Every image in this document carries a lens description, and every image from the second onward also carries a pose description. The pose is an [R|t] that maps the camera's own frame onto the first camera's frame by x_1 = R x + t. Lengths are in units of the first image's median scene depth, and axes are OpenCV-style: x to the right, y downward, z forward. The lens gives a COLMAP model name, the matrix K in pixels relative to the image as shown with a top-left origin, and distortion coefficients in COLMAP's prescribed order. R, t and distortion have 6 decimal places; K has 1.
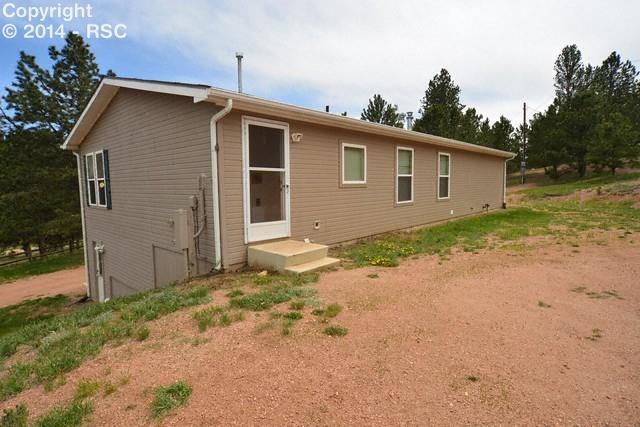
lens RADIAL K [[346.5, 0, 320.8], [0, 346.5, 214.1], [0, 0, 1]] dist [0.002267, 0.001254]
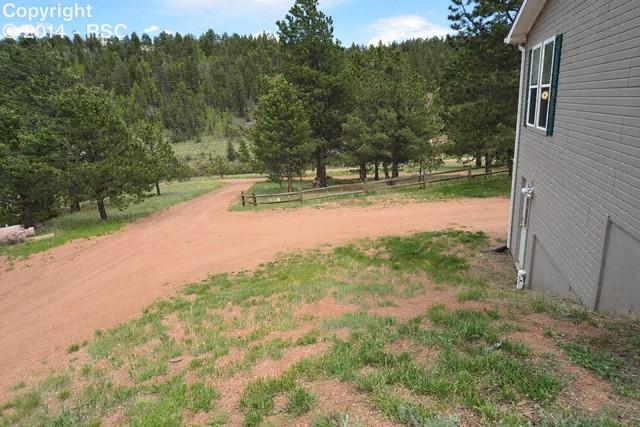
lens RADIAL K [[424.6, 0, 320.0], [0, 424.6, 213.7], [0, 0, 1]] dist [0.008552, 0.022920]
pose [[0.482968, 0.219267, -0.847741, -0.100583], [-0.044574, 0.973042, 0.226281, -0.026791], [0.874503, -0.071499, 0.479721, 0.209847]]
